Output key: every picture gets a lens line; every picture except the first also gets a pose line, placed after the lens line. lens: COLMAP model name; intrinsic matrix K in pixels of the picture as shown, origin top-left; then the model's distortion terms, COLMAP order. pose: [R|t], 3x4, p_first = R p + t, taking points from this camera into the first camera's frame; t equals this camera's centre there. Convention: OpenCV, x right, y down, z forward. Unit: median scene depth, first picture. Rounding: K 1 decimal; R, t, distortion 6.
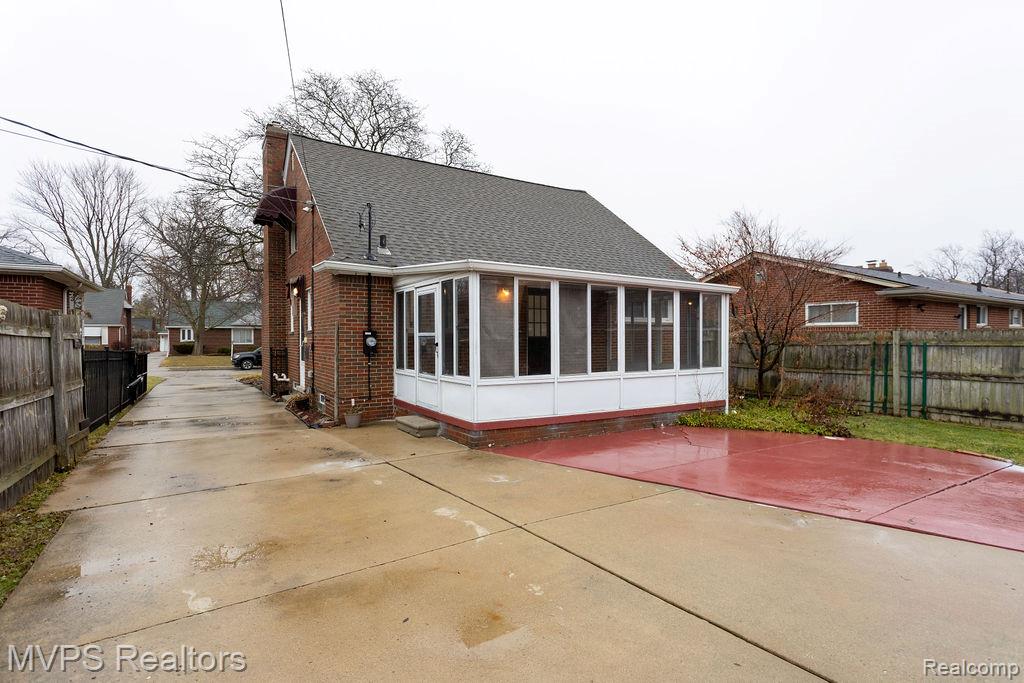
lens RADIAL K [[506.1, 0, 514.2], [0, 506.1, 343.2], [0, 0, 1]] dist [-0.003116, -0.000313]
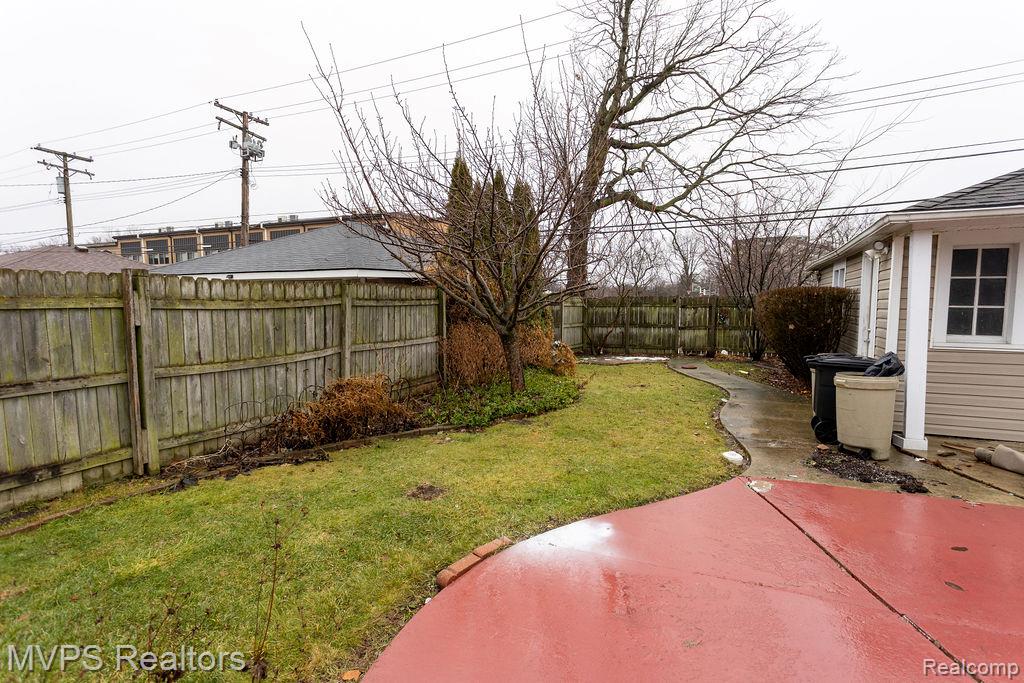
lens RADIAL K [[492.3, 0, 511.3], [0, 492.3, 346.1], [0, 0, 1]] dist [0.001597, -0.000760]
pose [[-0.546668, -0.079929, 0.833526, 0.417157], [0.004945, 0.995108, 0.098667, -0.003131], [-0.837335, 0.058060, -0.543599, 0.887679]]
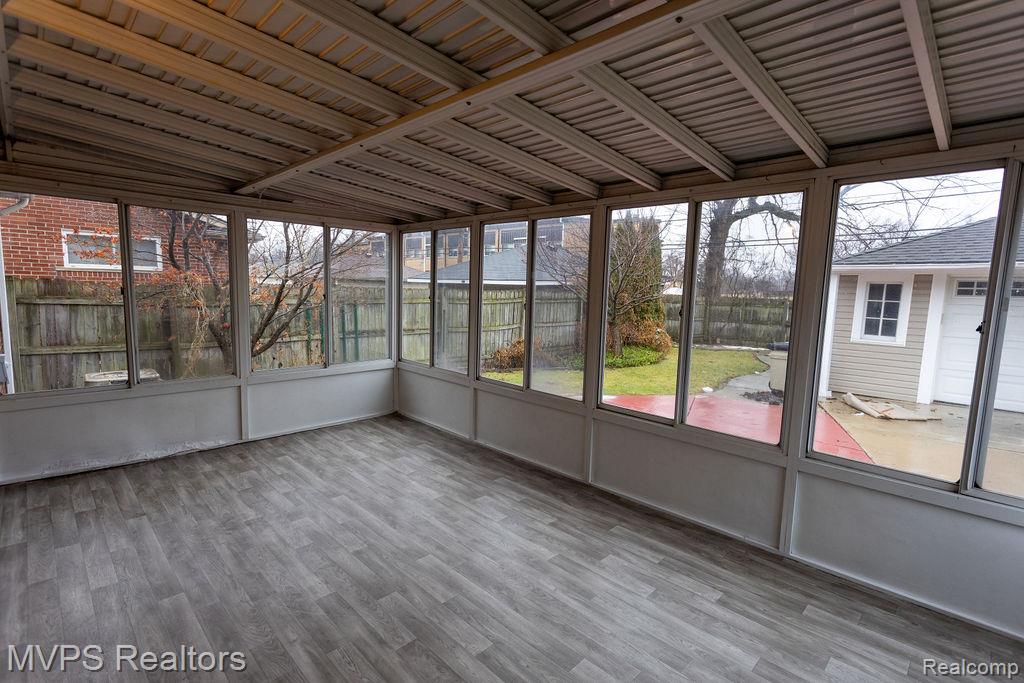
lens RADIAL K [[476.3, 0, 510.1], [0, 476.3, 341.6], [0, 0, 1]] dist [0.002329, 0.000362]
pose [[-0.216352, -0.119995, 0.968913, -0.158906], [-0.018901, 0.992747, 0.118727, -0.042370], [-0.976132, 0.007374, -0.217051, 1.028573]]
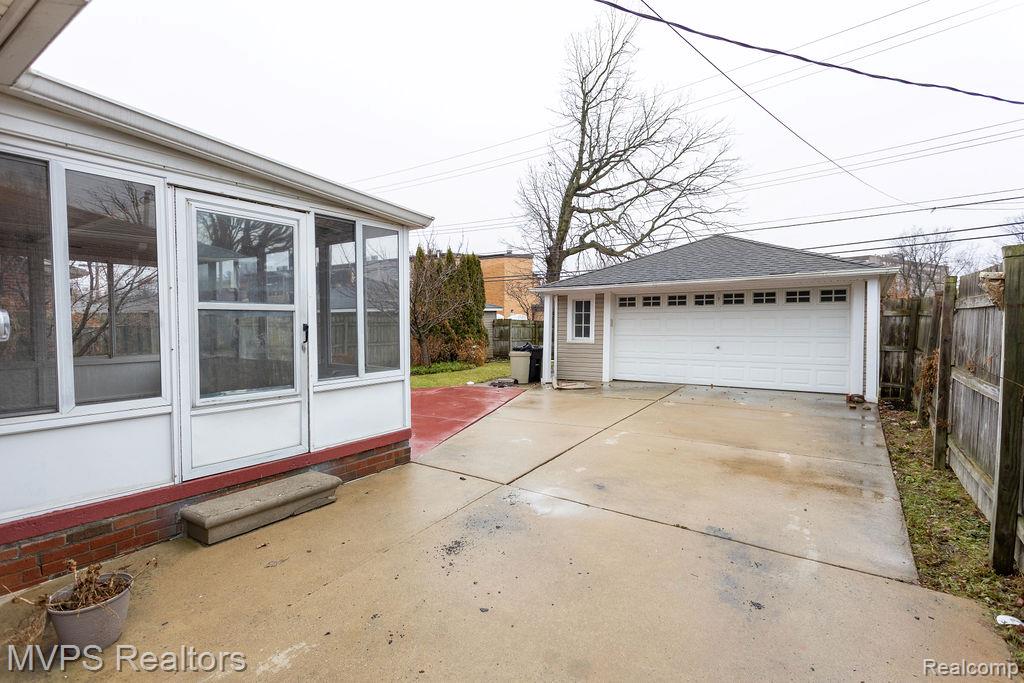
lens RADIAL K [[492.3, 0, 513.5], [0, 492.3, 341.9], [0, 0, 1]] dist [0.001597, -0.000760]
pose [[-0.392361, -0.036112, 0.919102, -0.596778], [0.009436, 0.999018, 0.043280, -0.003820], [-0.919763, 0.025653, -0.391635, 0.826245]]
